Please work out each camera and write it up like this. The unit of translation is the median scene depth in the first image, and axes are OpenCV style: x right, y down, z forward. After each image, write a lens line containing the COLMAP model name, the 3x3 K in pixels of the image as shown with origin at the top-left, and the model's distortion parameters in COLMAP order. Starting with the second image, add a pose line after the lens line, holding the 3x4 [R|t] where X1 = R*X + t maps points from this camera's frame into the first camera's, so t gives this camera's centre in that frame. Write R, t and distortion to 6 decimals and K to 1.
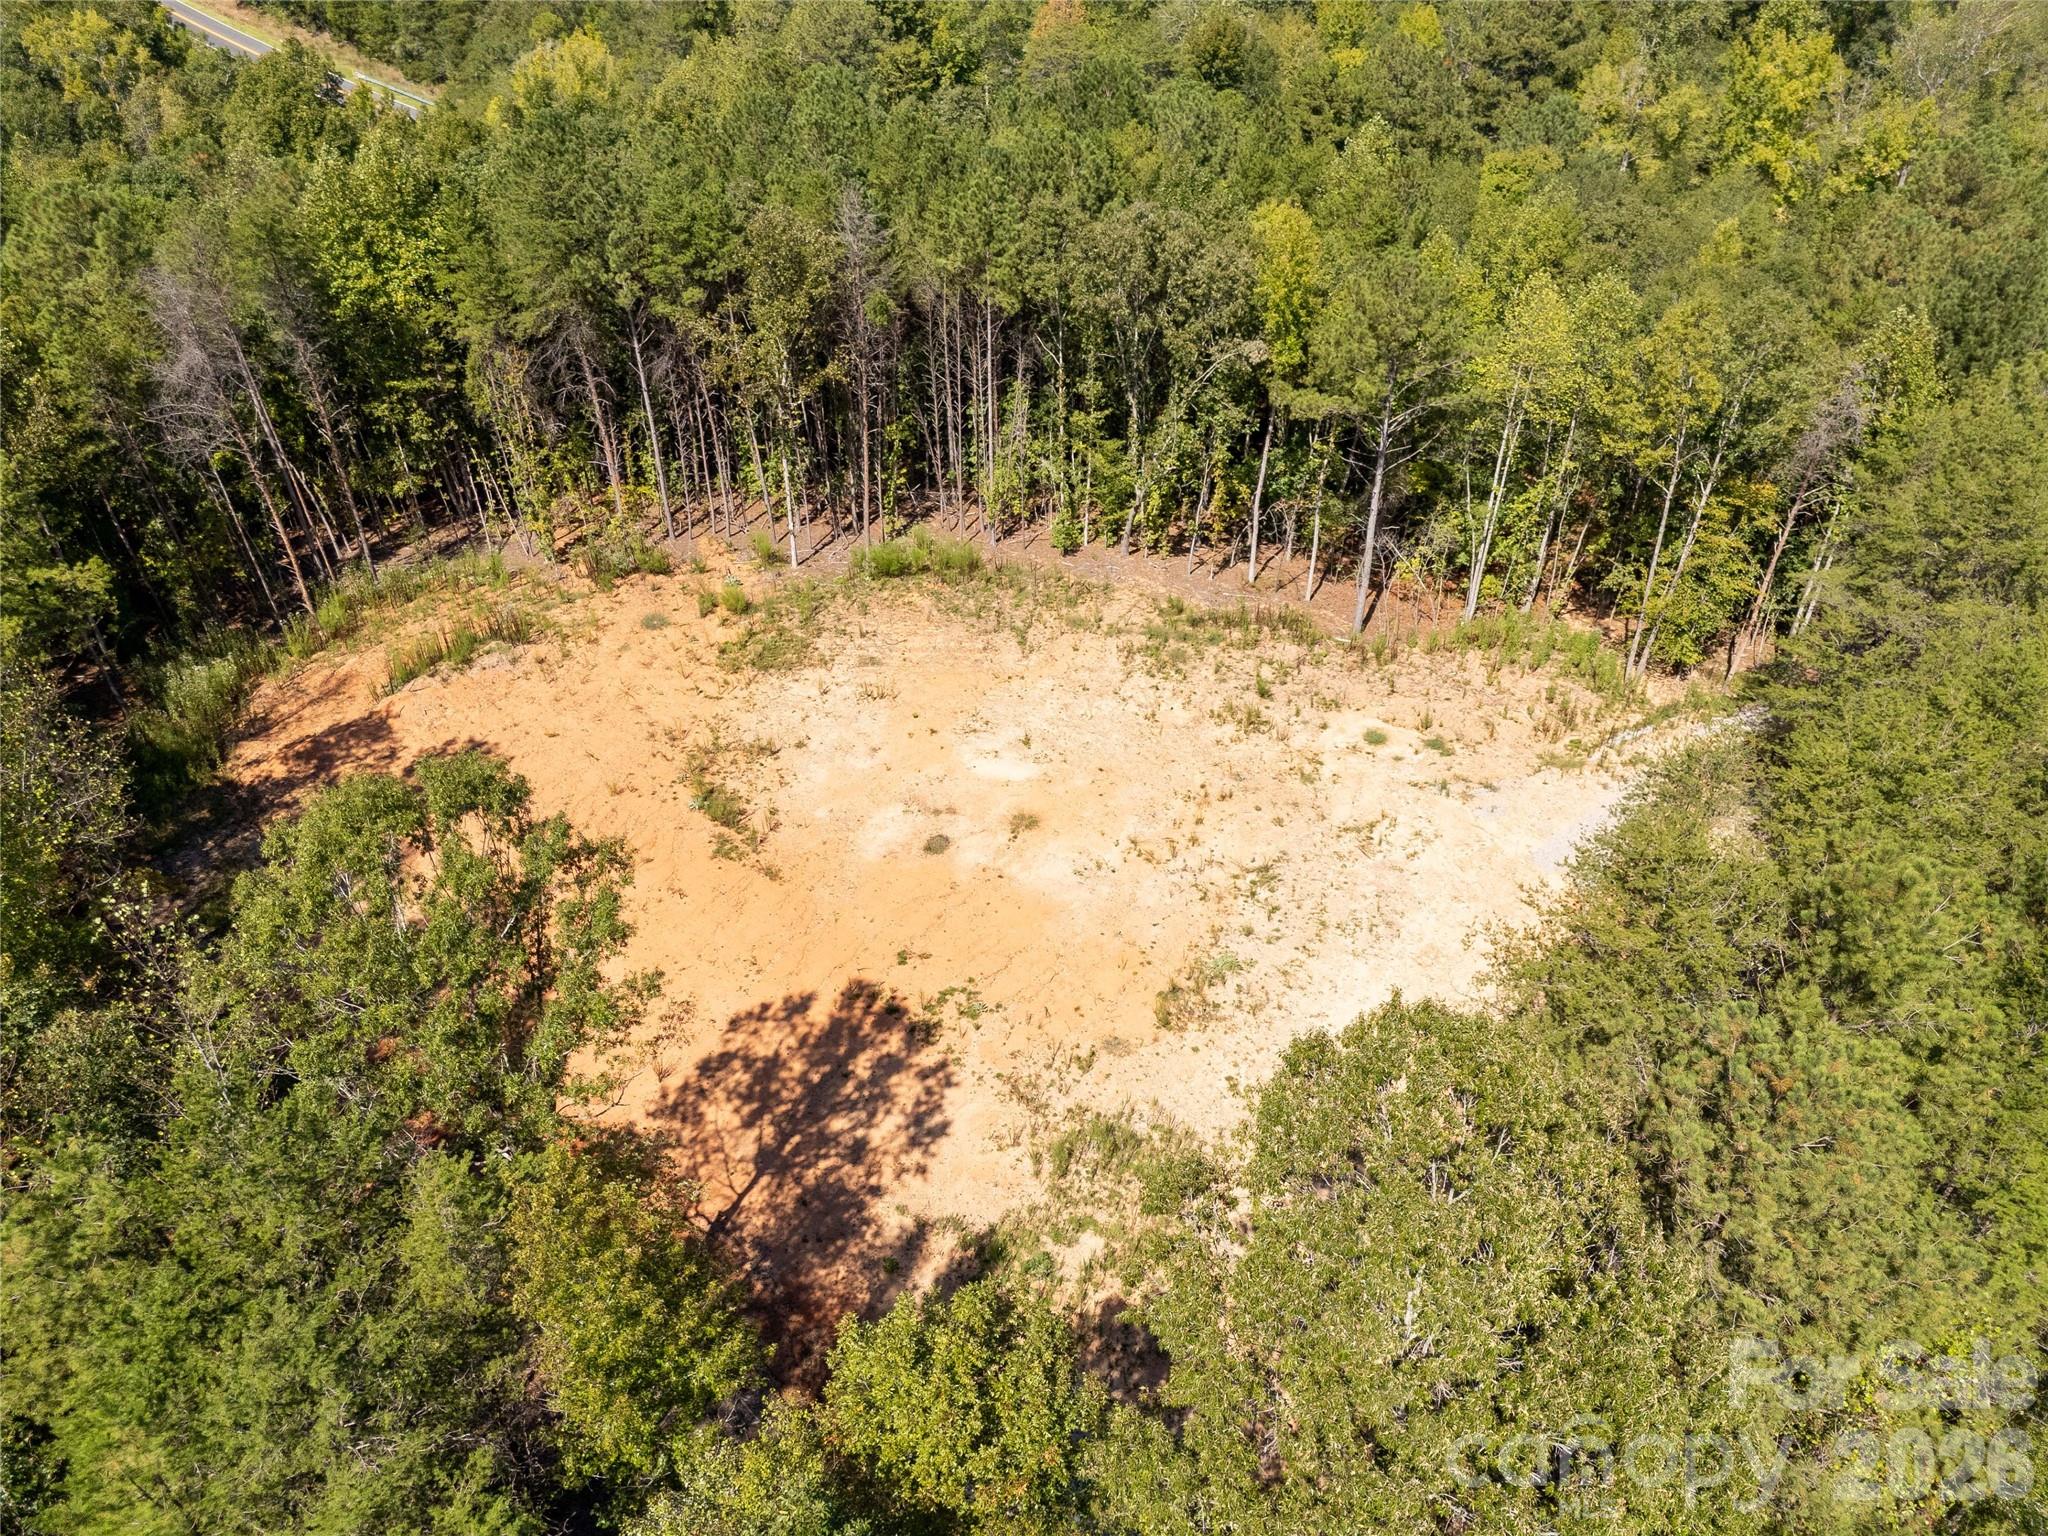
lens RADIAL K [[1500.1, 0, 1016.5], [0, 1500.1, 772.4], [0, 0, 1]] dist [0.082884, -0.101087]
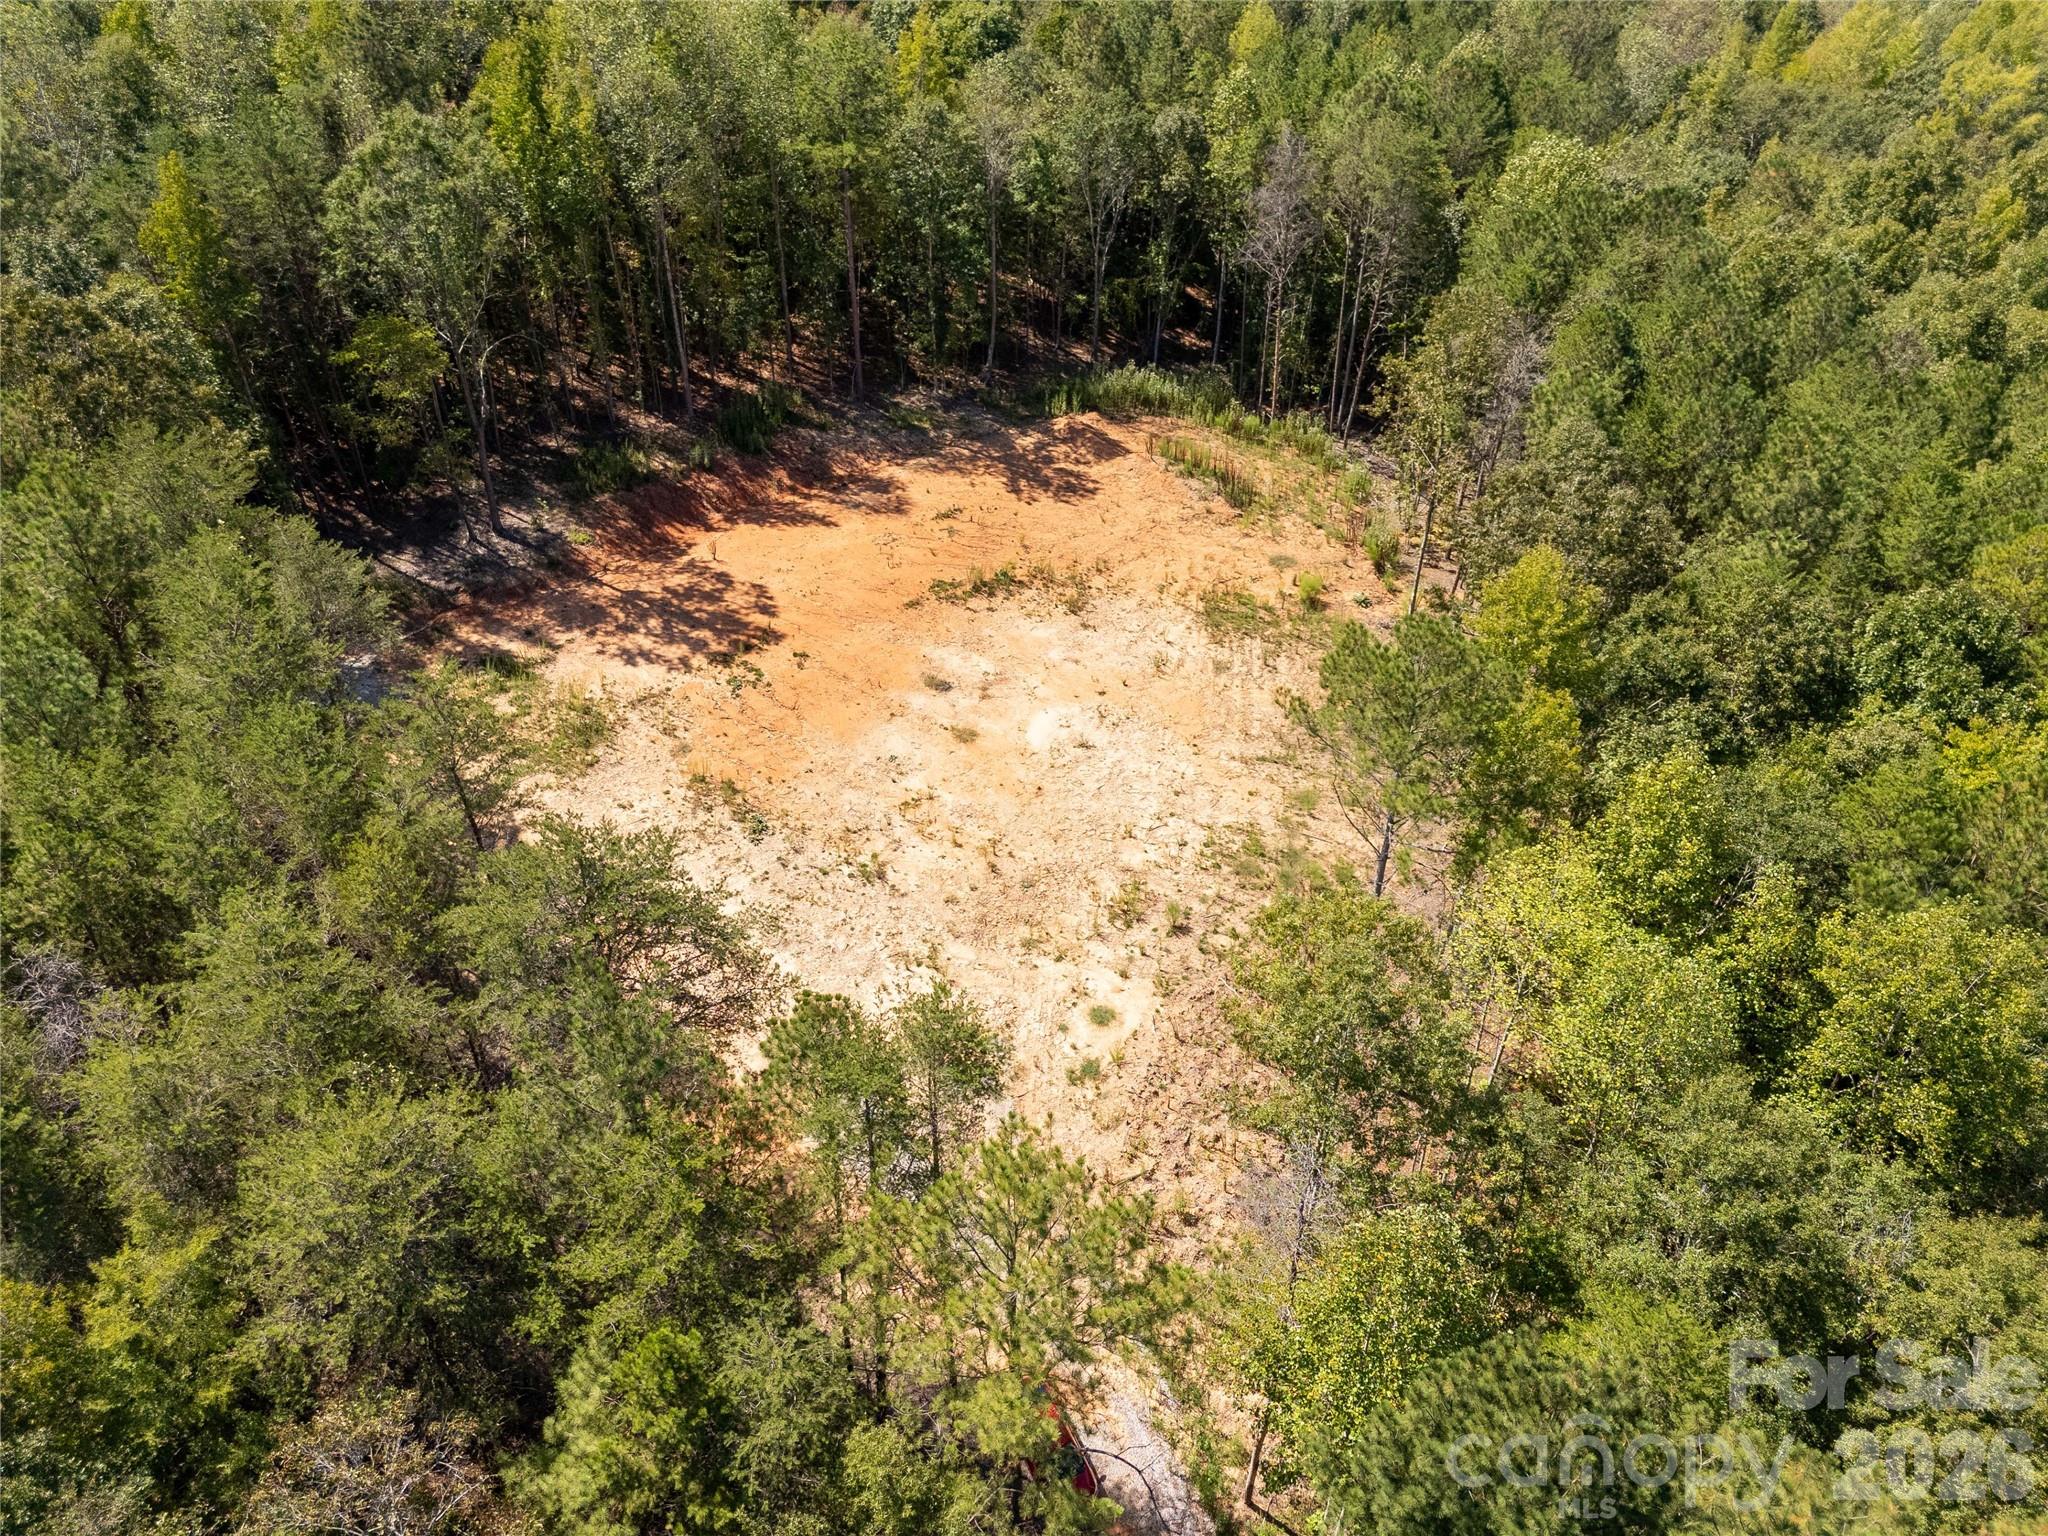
lens RADIAL K [[1500.1, 0, 1022.8], [0, 1500.1, 758.1], [0, 0, 1]] dist [0.082884, -0.101087]
pose [[-0.075005, 0.617496, -0.782989, 0.782146], [-0.642759, 0.570381, 0.511397, -0.489901], [0.762388, 0.541631, 0.354120, 0.562589]]
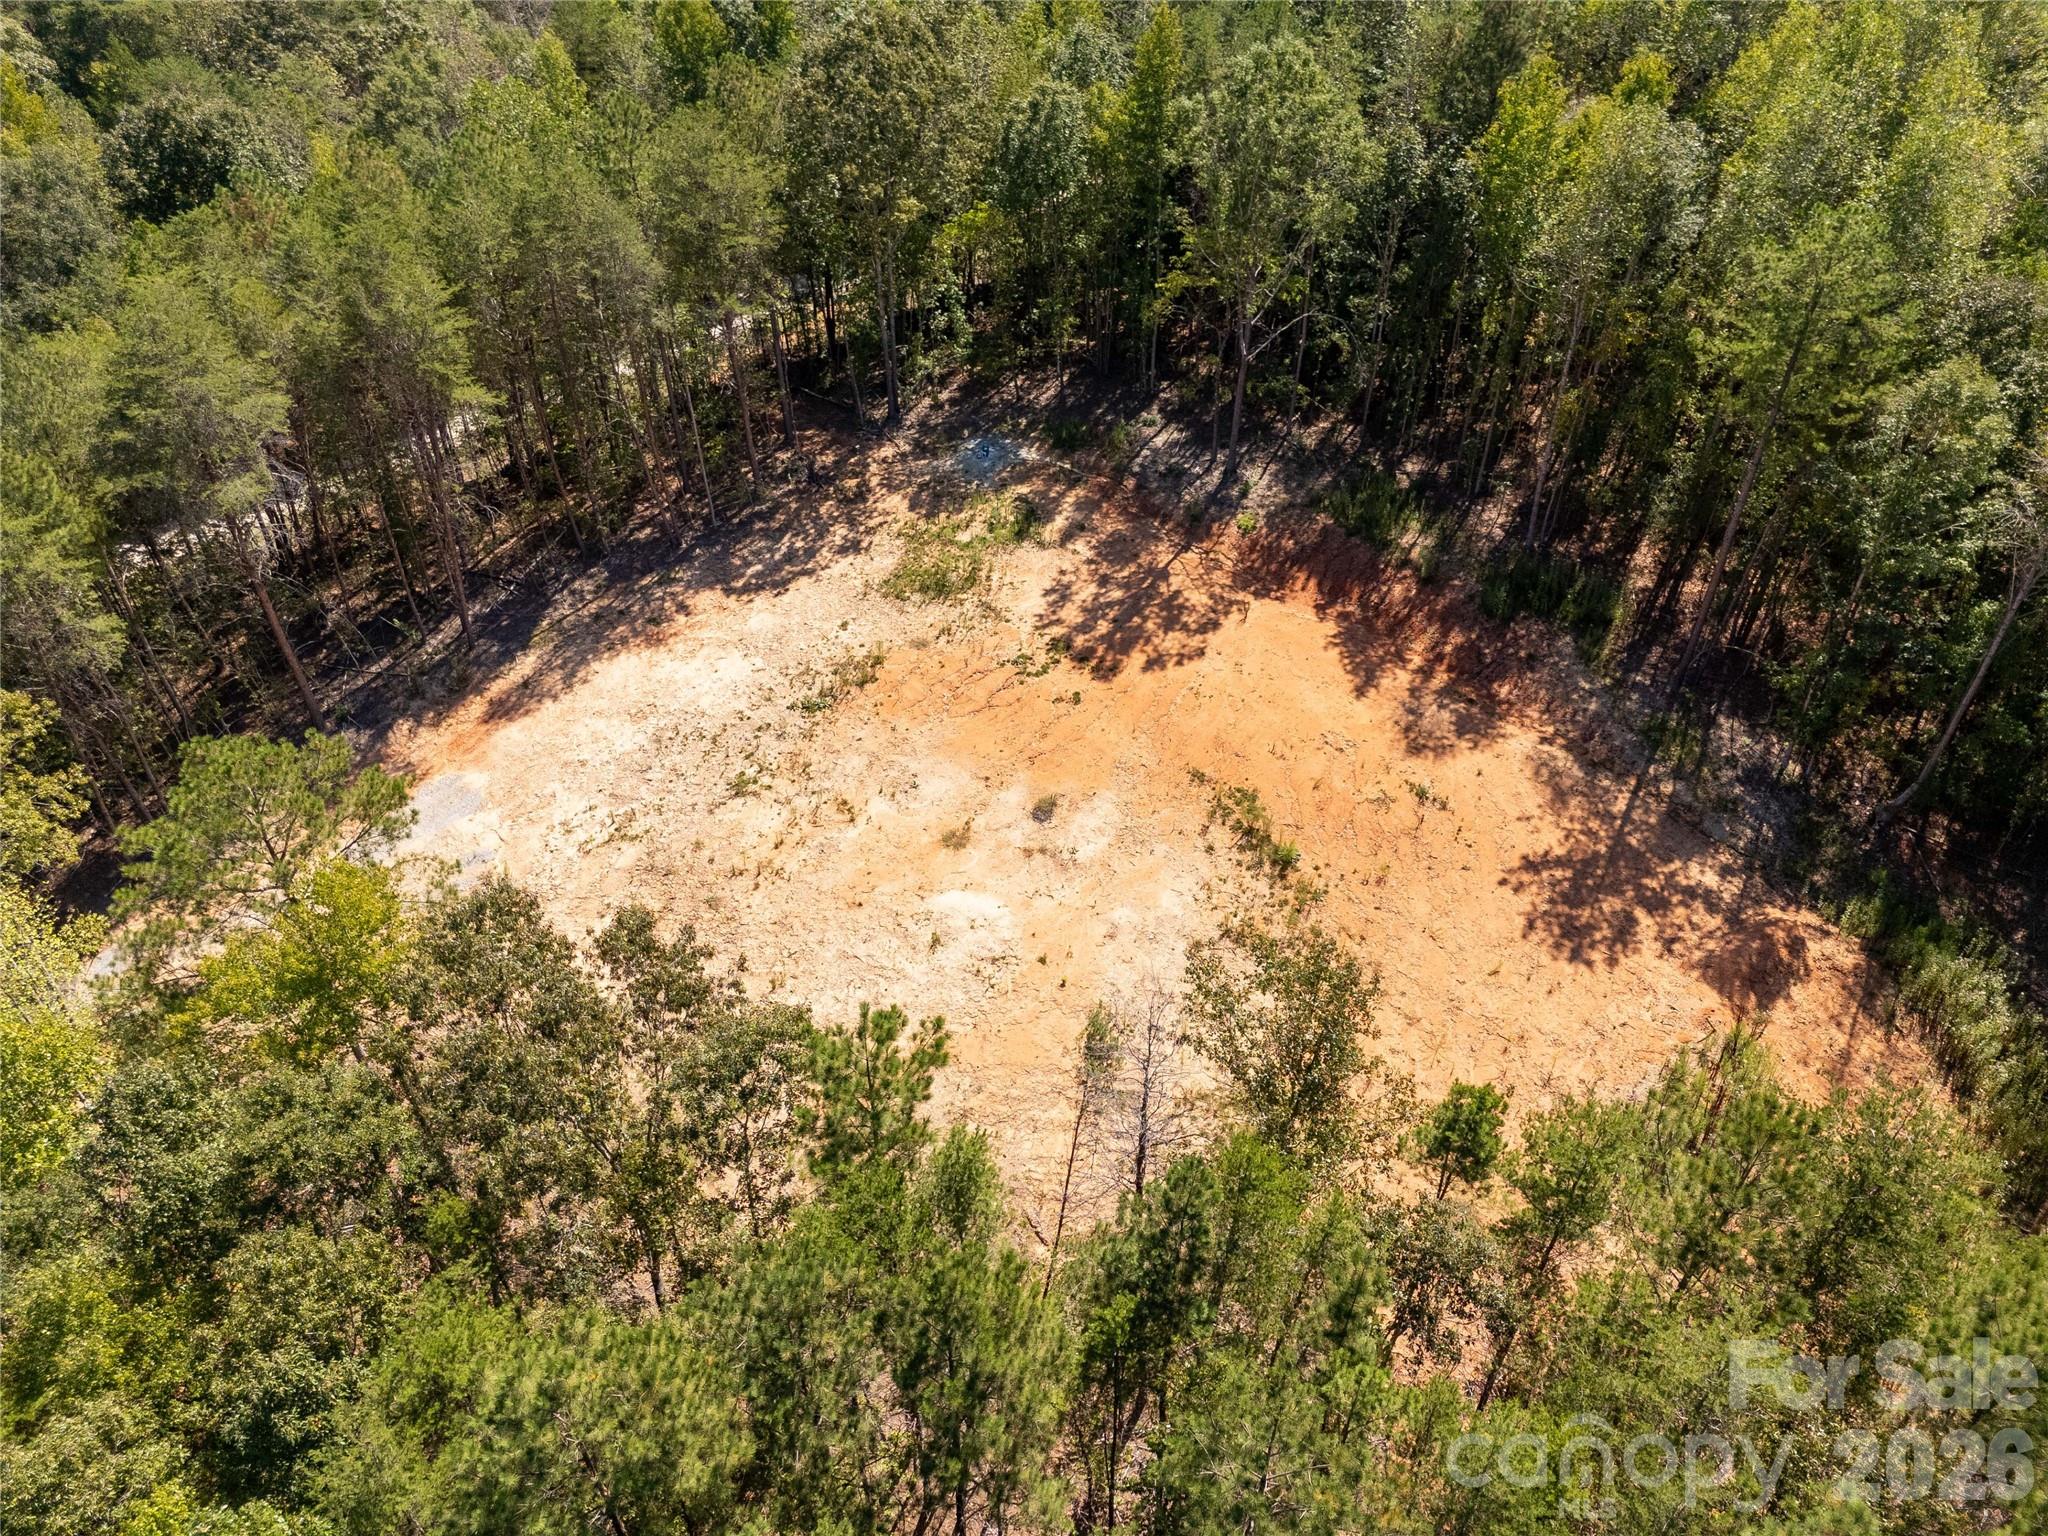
lens RADIAL K [[1500.1, 0, 1024.7], [0, 1500.1, 759.7], [0, 0, 1]] dist [0.082884, -0.101087]
pose [[-0.996619, -0.038675, 0.072485, -0.096618], [0.064928, 0.169825, 0.983333, -0.828335], [-0.050340, 0.984715, -0.166740, 0.971418]]
